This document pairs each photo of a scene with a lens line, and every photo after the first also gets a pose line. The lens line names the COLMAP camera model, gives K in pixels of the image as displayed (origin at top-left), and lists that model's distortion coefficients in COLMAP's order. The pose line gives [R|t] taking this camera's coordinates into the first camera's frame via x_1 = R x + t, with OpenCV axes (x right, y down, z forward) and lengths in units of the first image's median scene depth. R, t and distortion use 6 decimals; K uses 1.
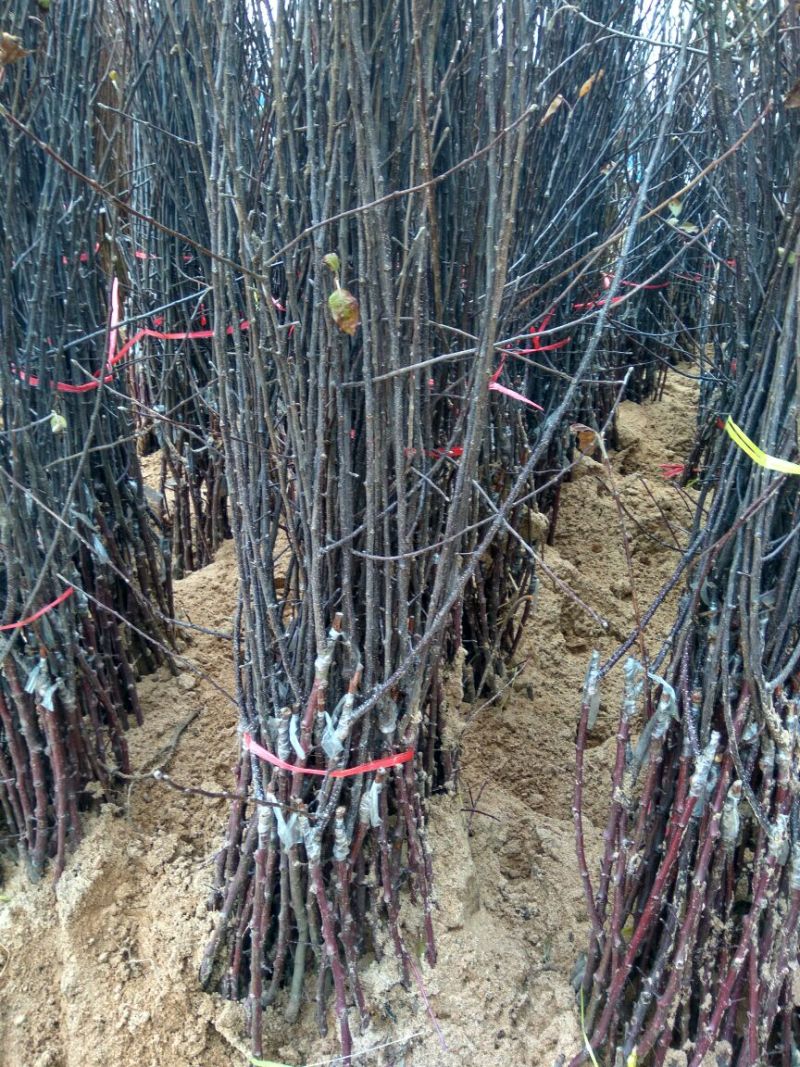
lens RADIAL K [[894.8, 0, 400.0], [0, 894.8, 533.5], [0, 0, 1]] dist [0.133160, -0.232814]
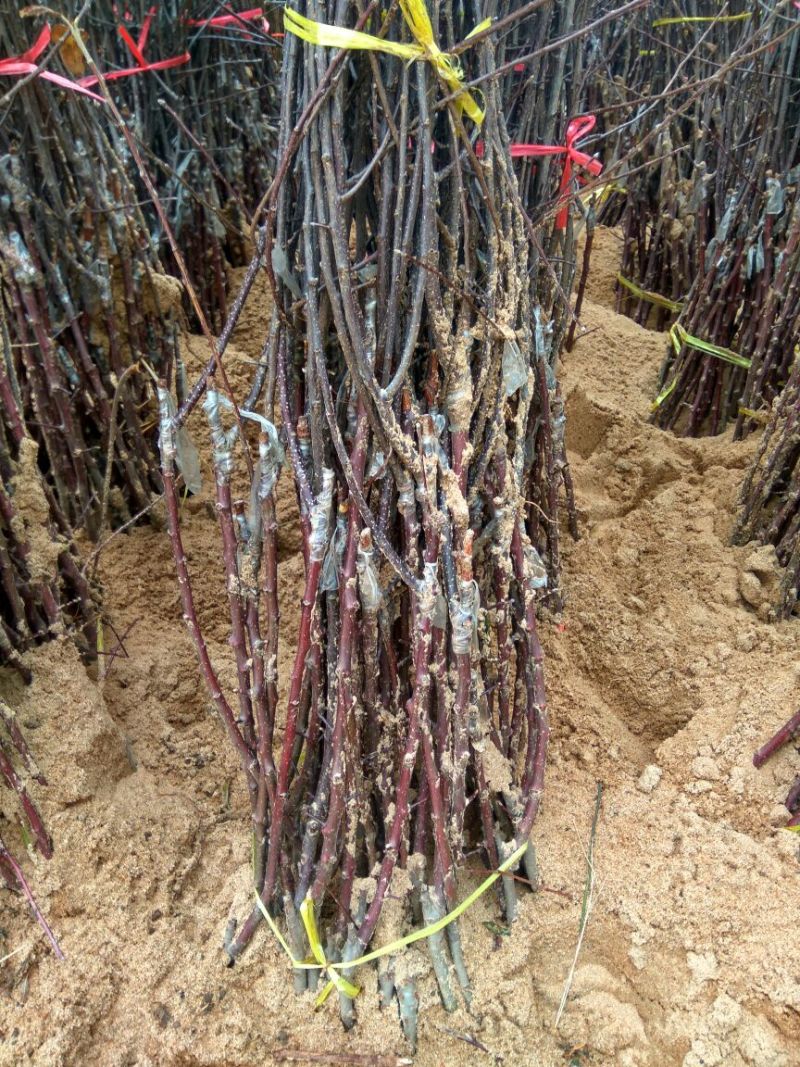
lens RADIAL K [[919.3, 0, 404.8], [0, 919.3, 534.9], [0, 0, 1]] dist [0.149378, -0.262652]
pose [[0.958650, -0.167964, 0.229735, 0.180355], [0.131313, 0.977252, 0.166538, 0.122369], [-0.252481, -0.129484, 0.958899, 0.212828]]
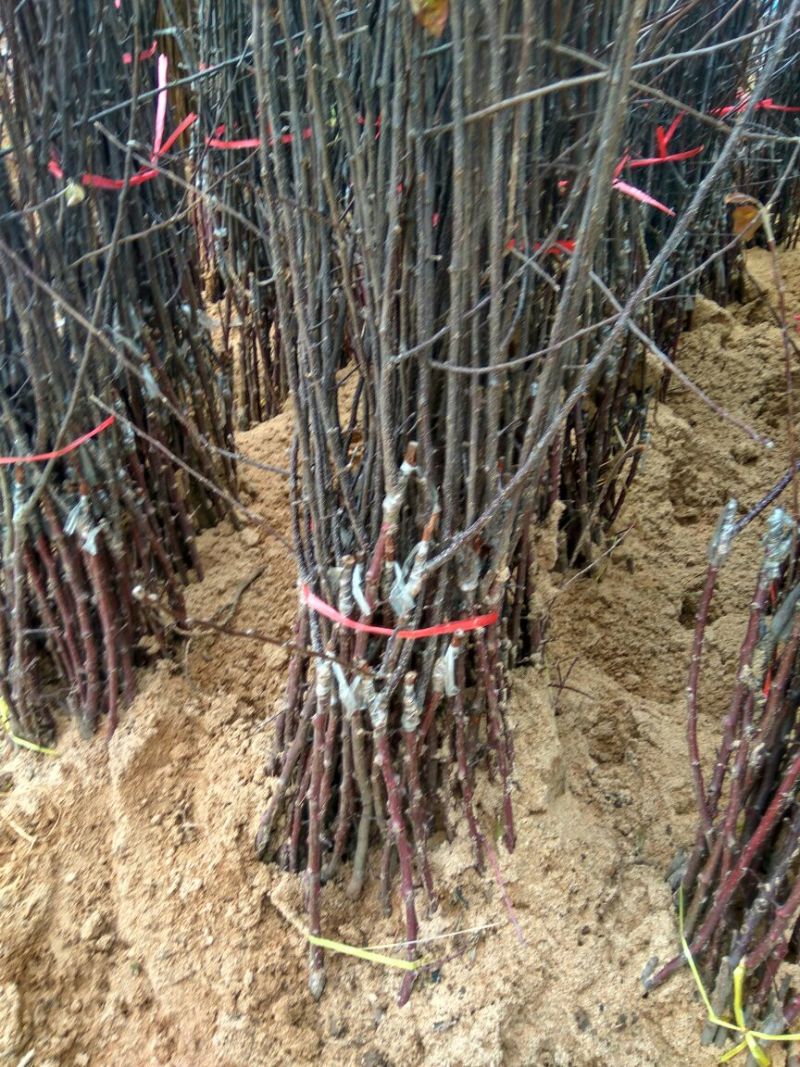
lens RADIAL K [[919.3, 0, 404.8], [0, 919.3, 534.9], [0, 0, 1]] dist [0.149378, -0.262652]
pose [[0.995898, 0.034811, -0.083520, -0.001960], [-0.023589, 0.991000, 0.131767, 0.049478], [0.087355, -0.129256, 0.987756, 0.127651]]
